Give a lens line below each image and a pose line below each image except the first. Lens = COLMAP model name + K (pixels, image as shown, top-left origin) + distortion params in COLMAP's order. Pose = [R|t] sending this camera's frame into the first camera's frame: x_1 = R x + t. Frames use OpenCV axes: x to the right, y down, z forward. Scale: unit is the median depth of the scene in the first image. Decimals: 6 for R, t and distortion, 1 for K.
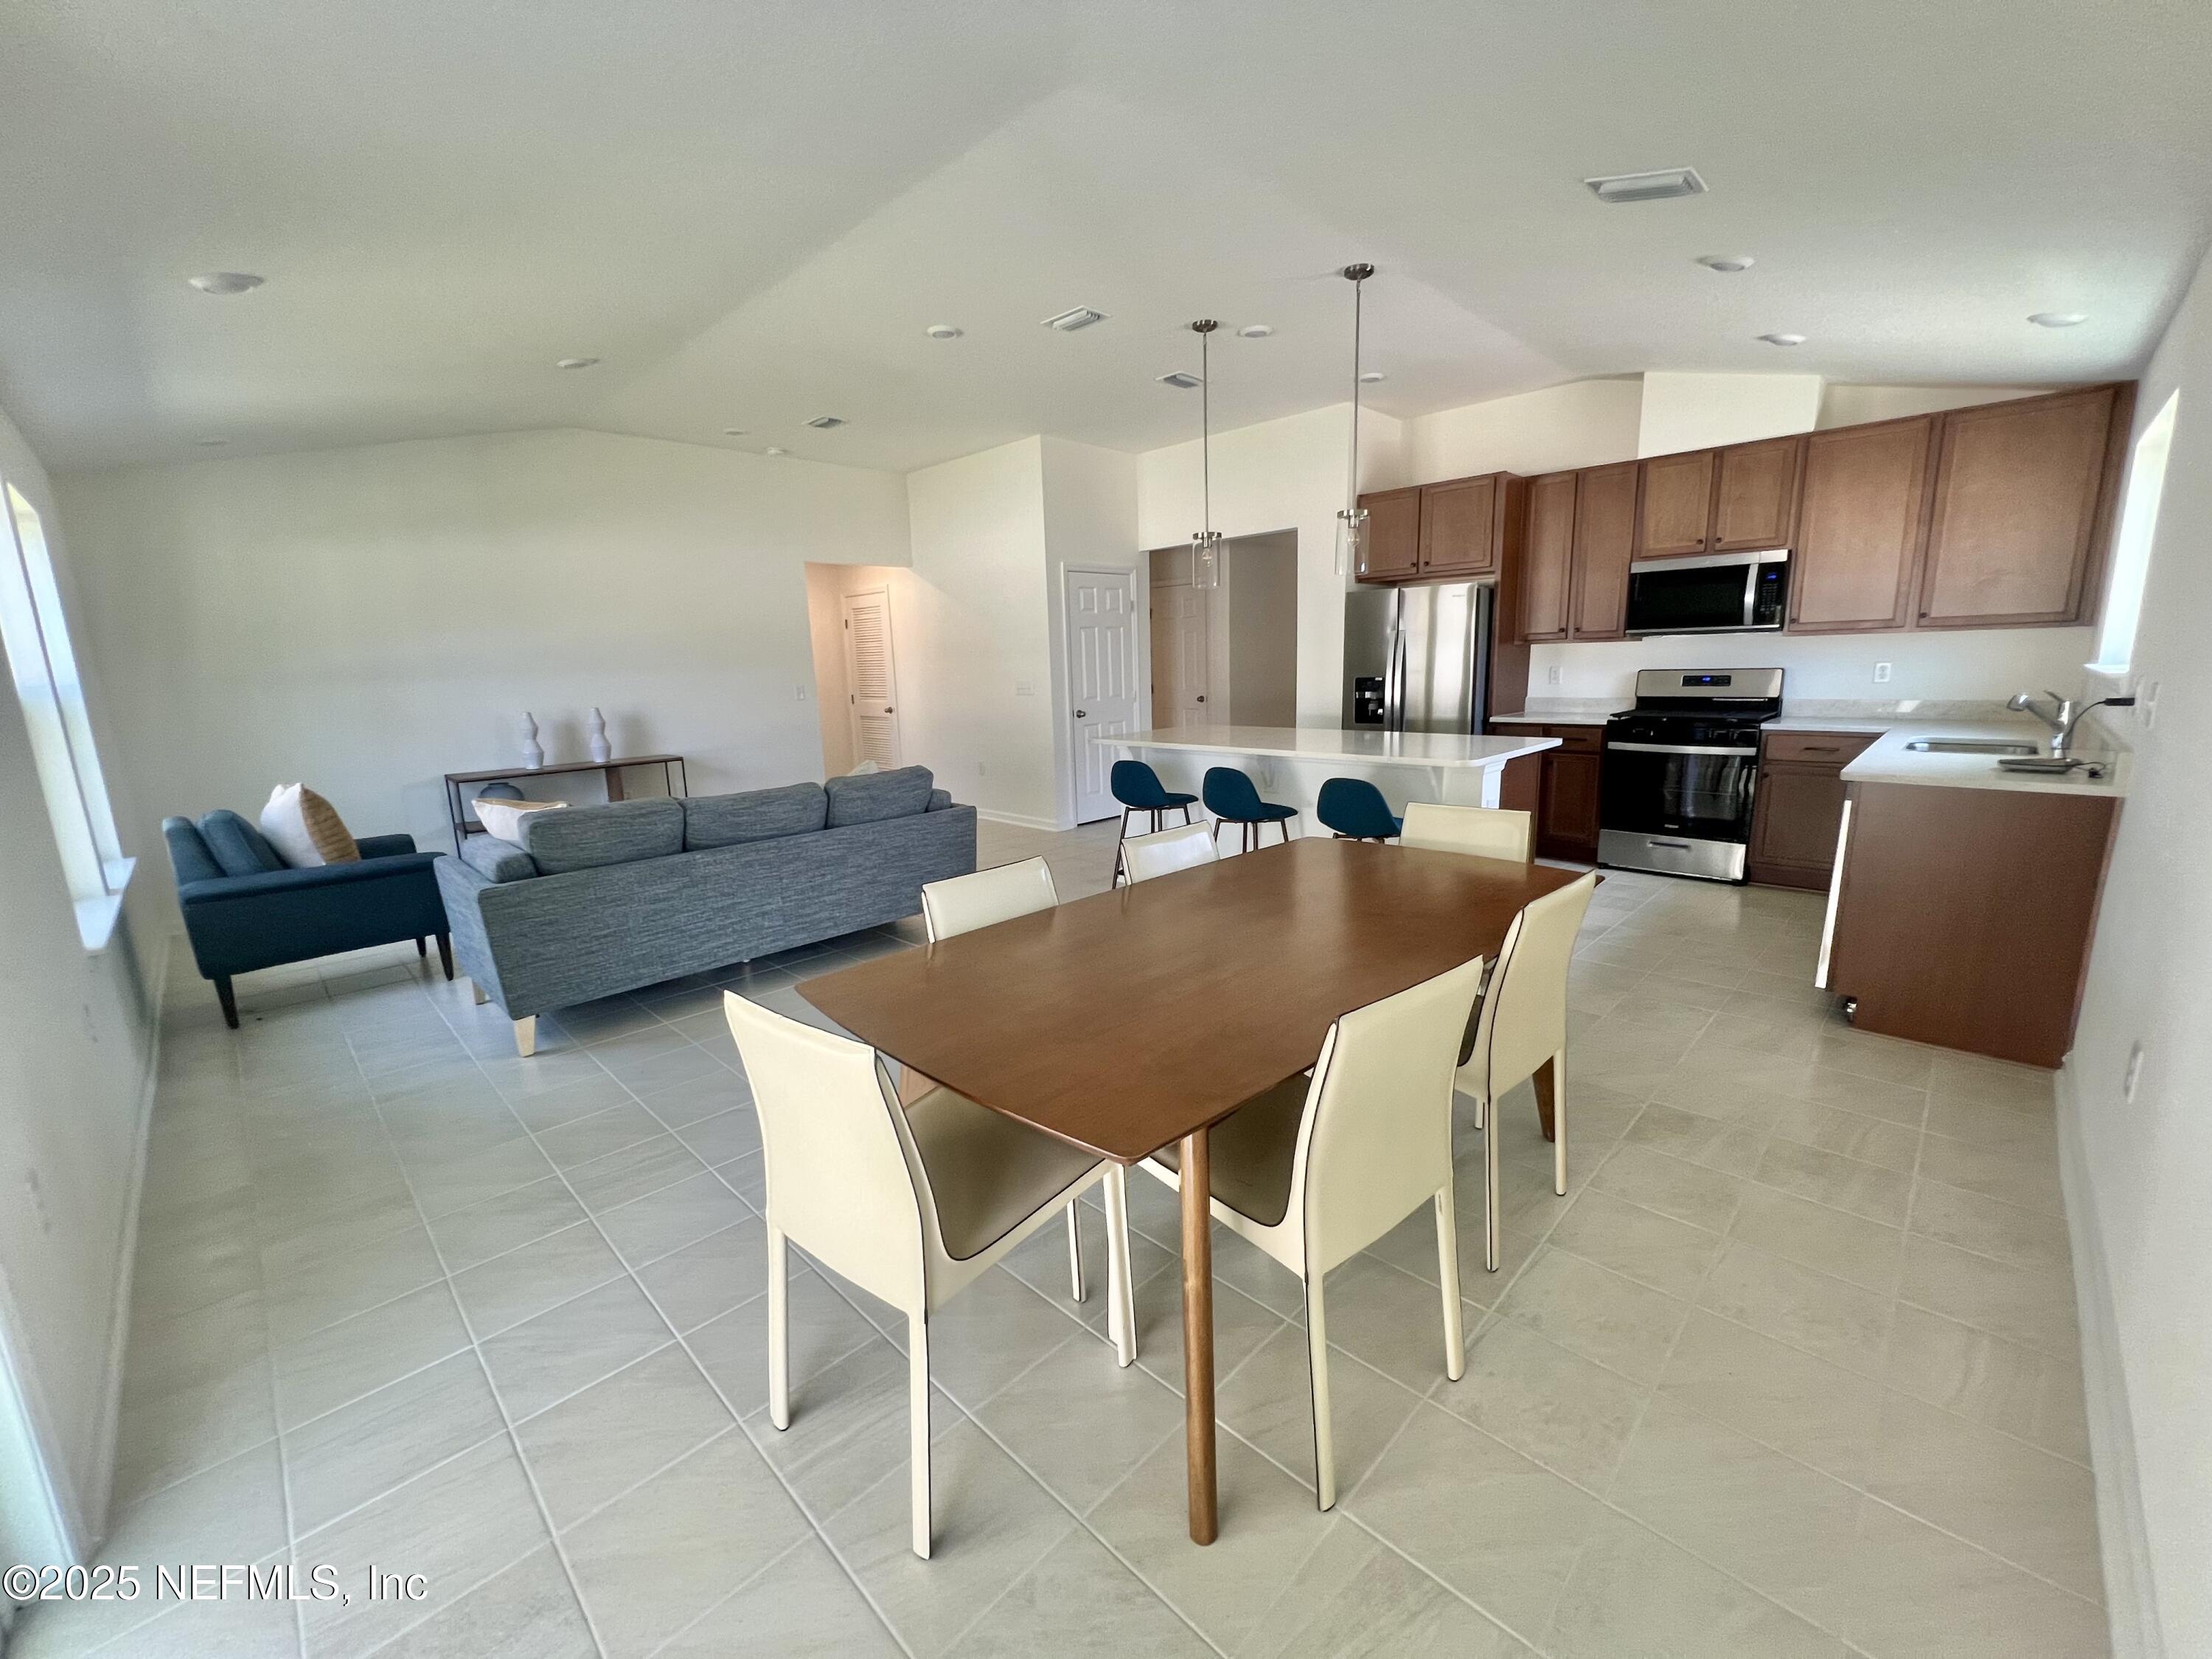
lens RADIAL K [[888.2, 0, 1087.0], [0, 888.2, 837.1], [0, 0, 1]] dist [-0.003151, 0.000376]
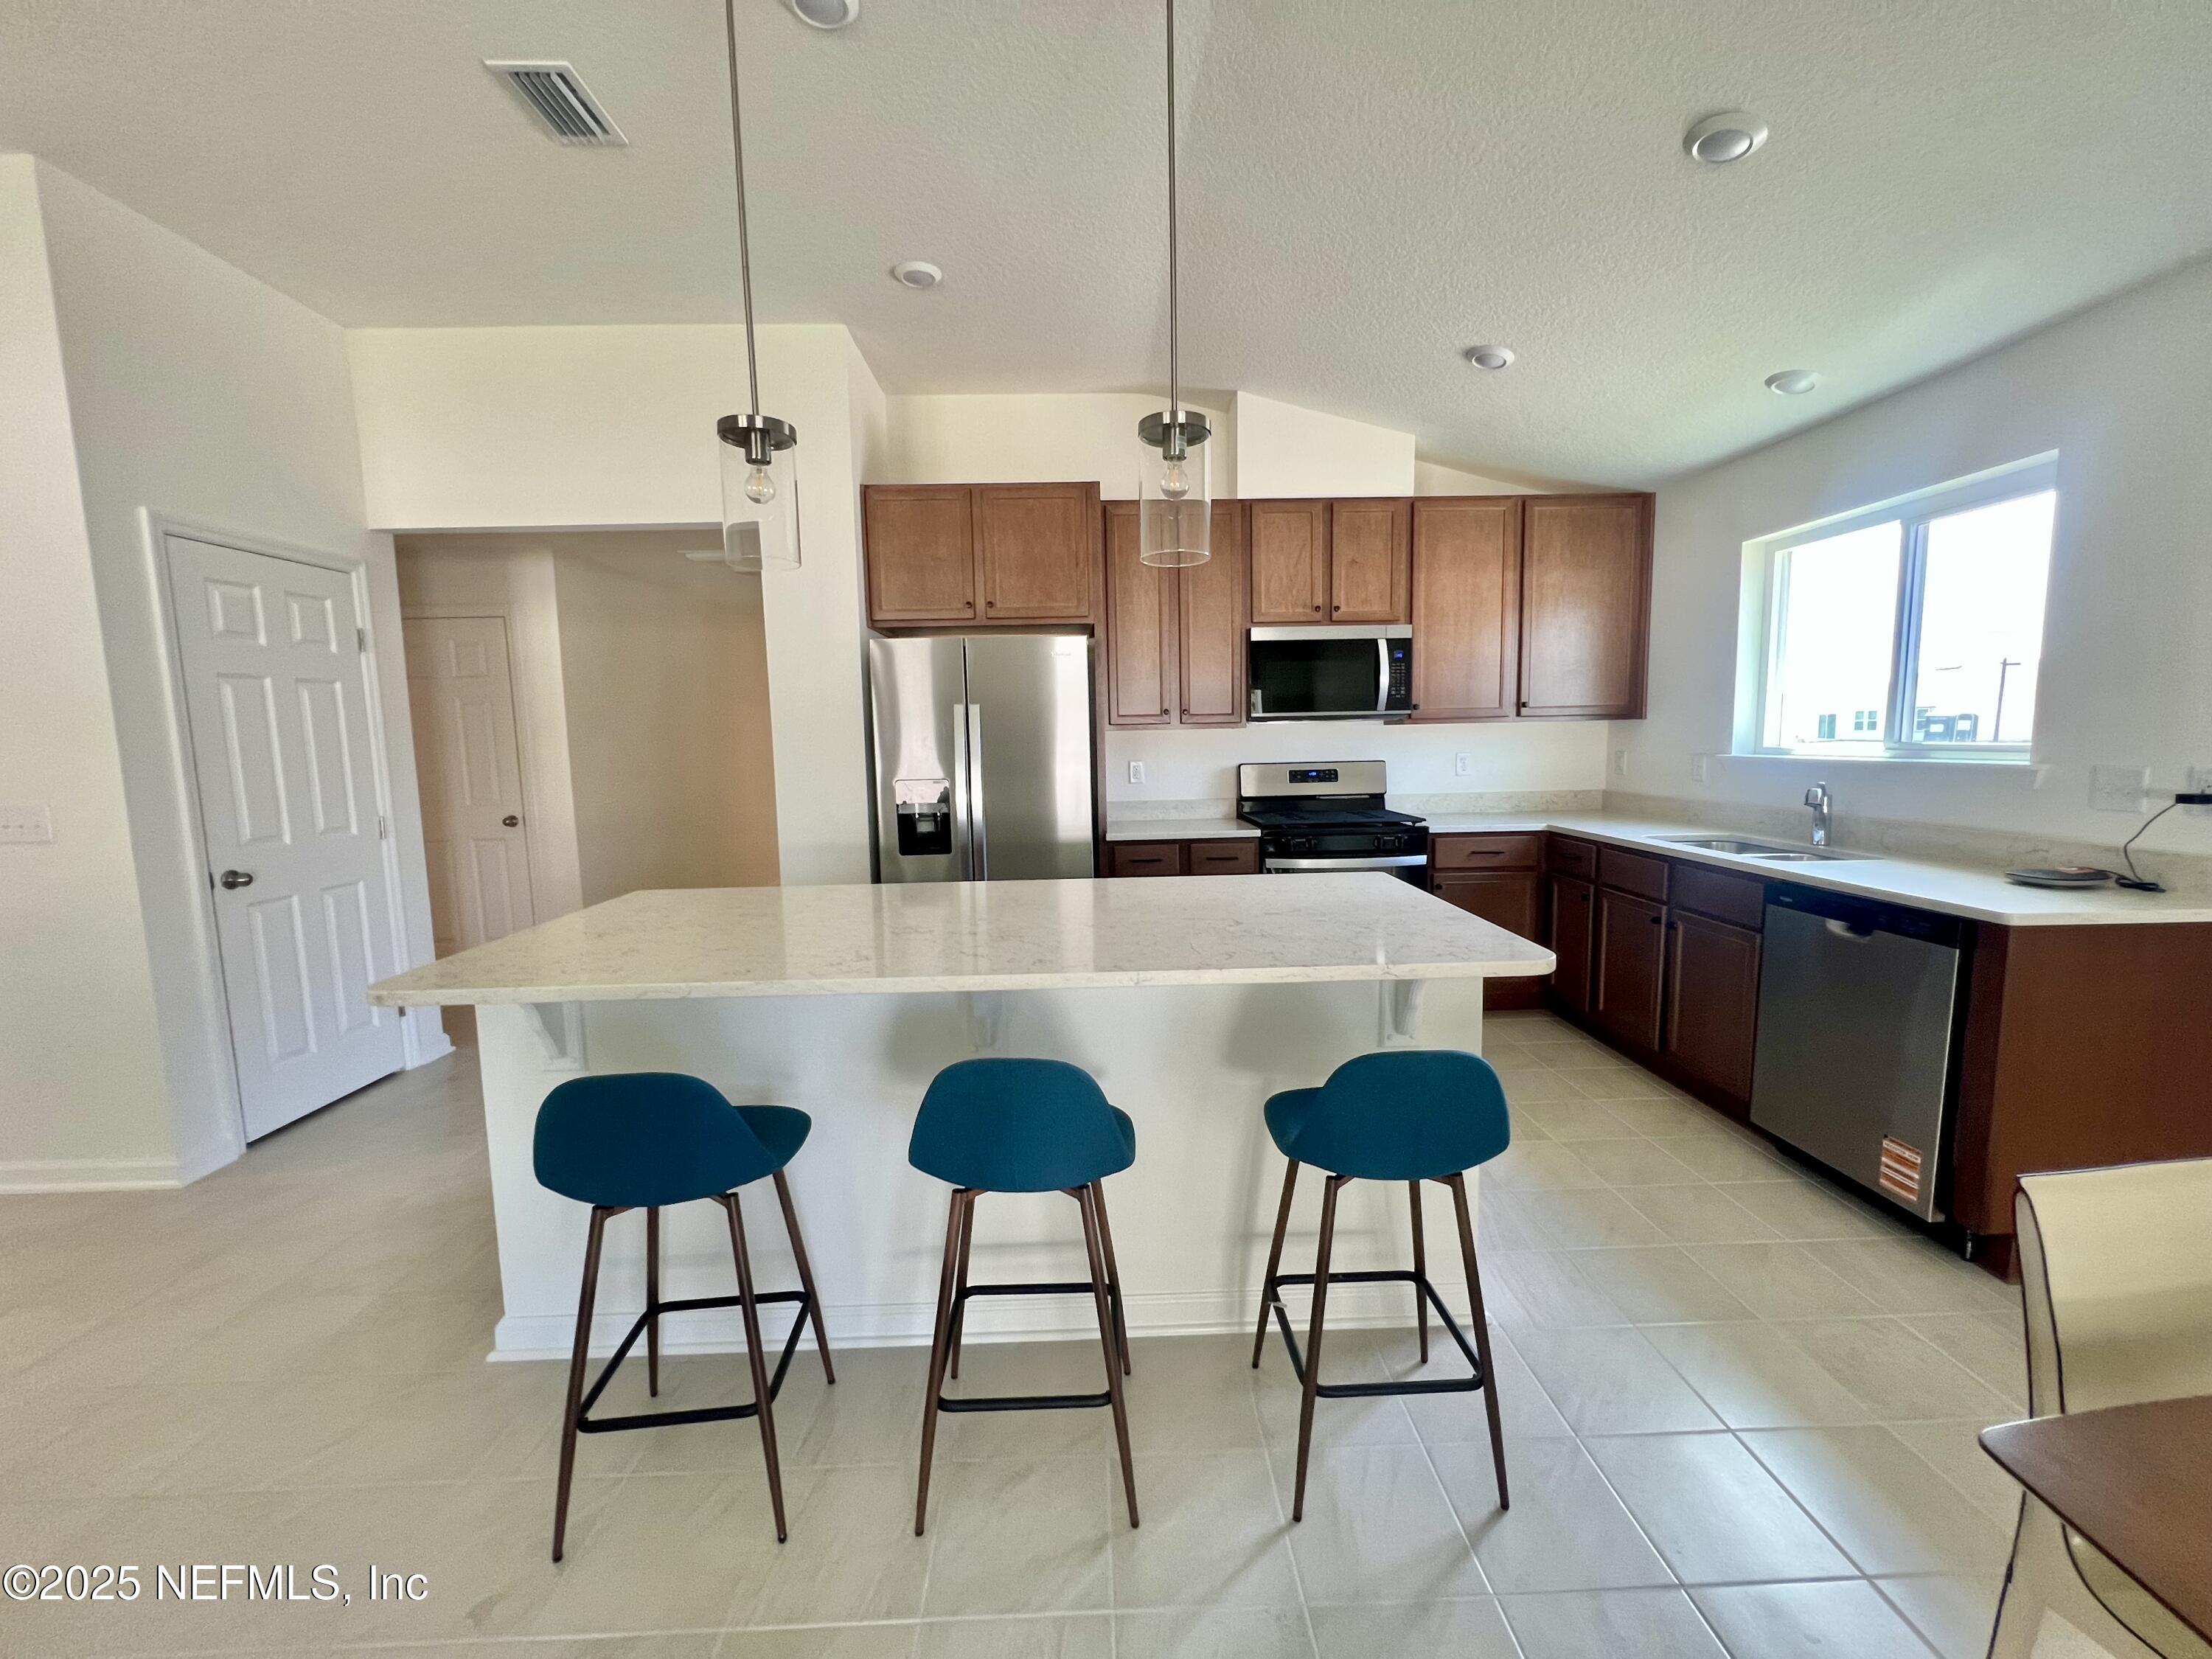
lens RADIAL K [[888.2, 0, 1115.2], [0, 888.2, 833.2], [0, 0, 1]] dist [-0.003151, 0.000376]
pose [[0.672662, -0.066711, 0.736936, -0.048795], [0.145628, 0.988385, -0.043454, -0.115776], [-0.725478, 0.136548, 0.674564, 0.588193]]
